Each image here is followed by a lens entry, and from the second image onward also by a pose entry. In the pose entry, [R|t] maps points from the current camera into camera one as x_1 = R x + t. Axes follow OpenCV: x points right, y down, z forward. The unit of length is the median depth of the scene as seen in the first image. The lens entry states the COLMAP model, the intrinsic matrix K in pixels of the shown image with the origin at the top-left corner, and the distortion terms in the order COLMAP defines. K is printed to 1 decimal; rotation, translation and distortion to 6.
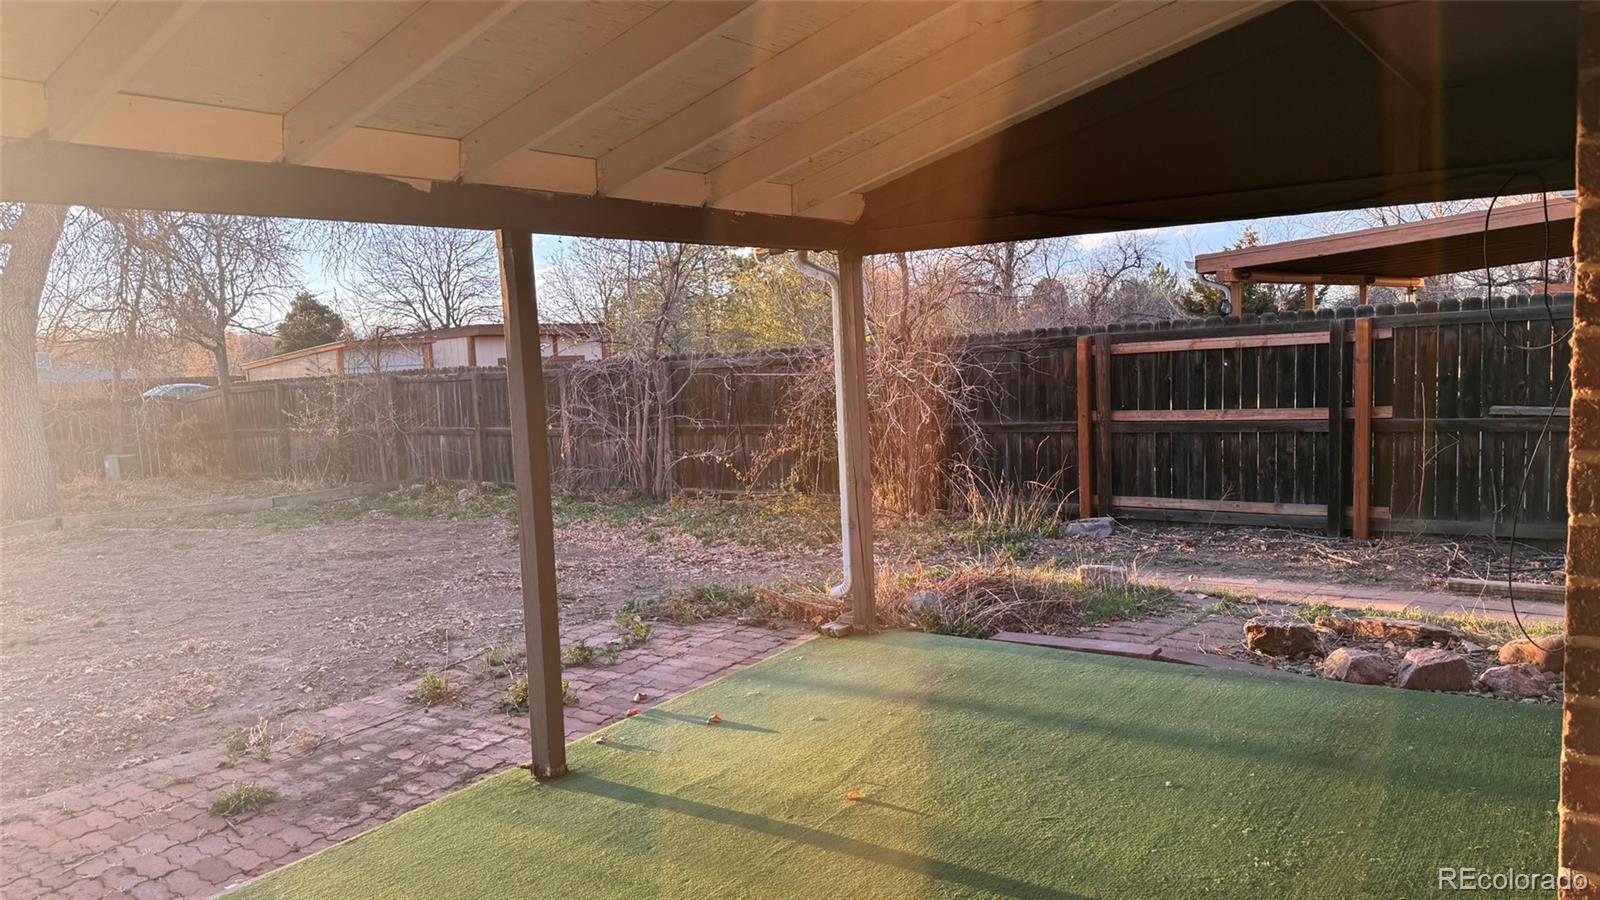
lens RADIAL K [[1028.5, 0, 787.1], [0, 1028.5, 456.1], [0, 0, 1]] dist [0.005897, -0.036747]
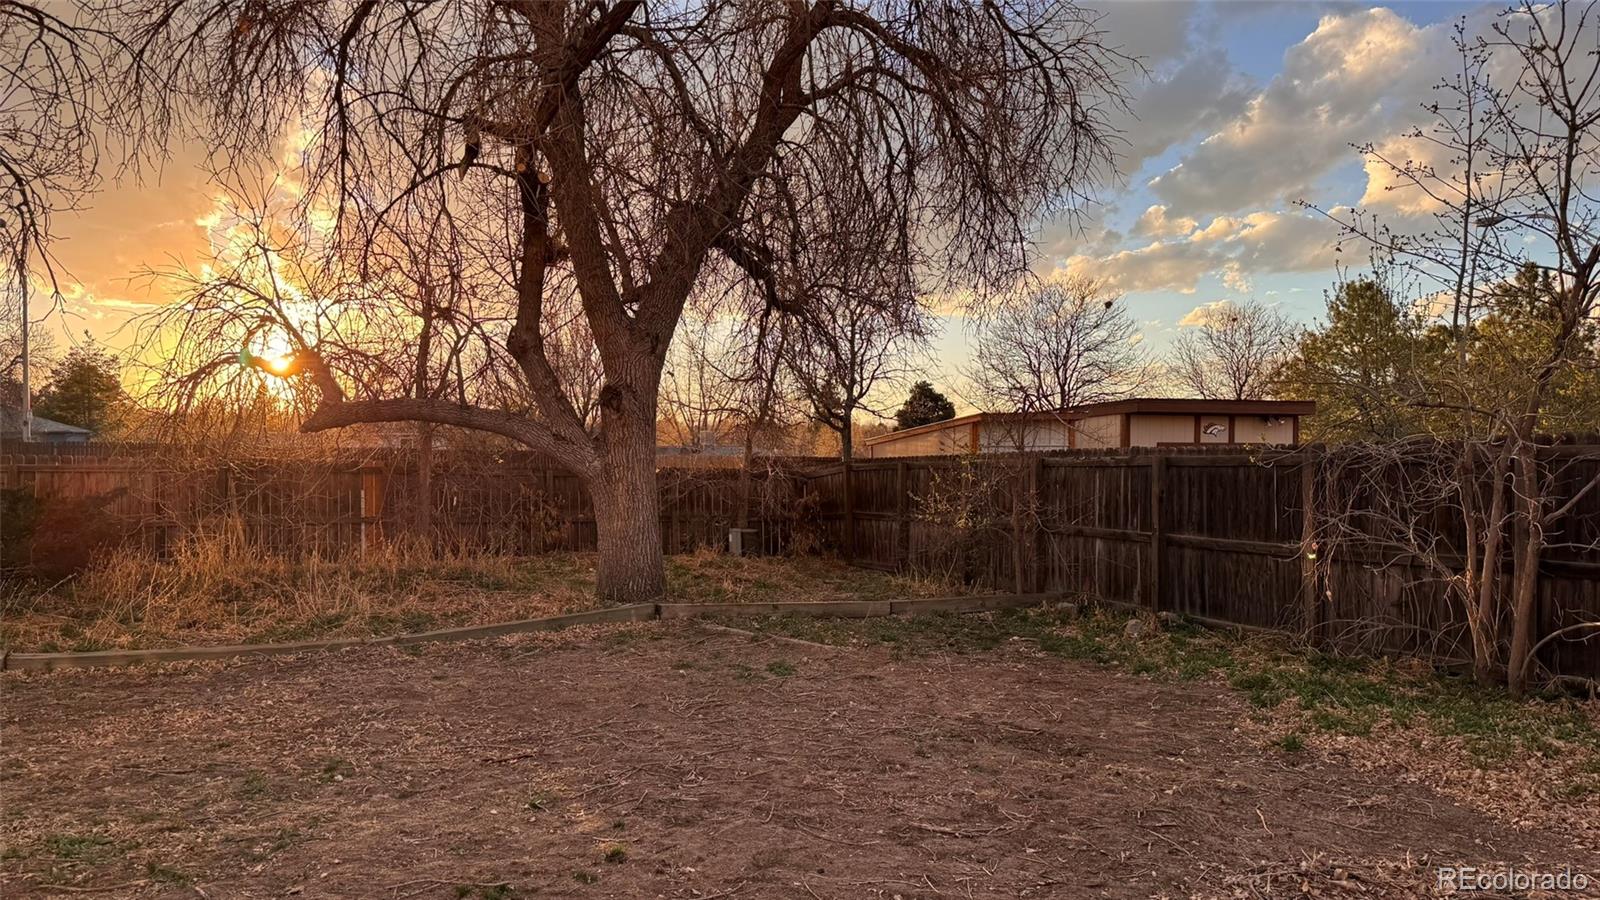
lens RADIAL K [[1112.1, 0, 802.1], [0, 1112.1, 454.1], [0, 0, 1]] dist [0.104248, -0.134717]
pose [[0.856444, 0.040457, -0.514652, -0.098430], [-0.087753, 0.993825, -0.067906, -0.006686], [0.508727, 0.103320, 0.854706, 0.177963]]
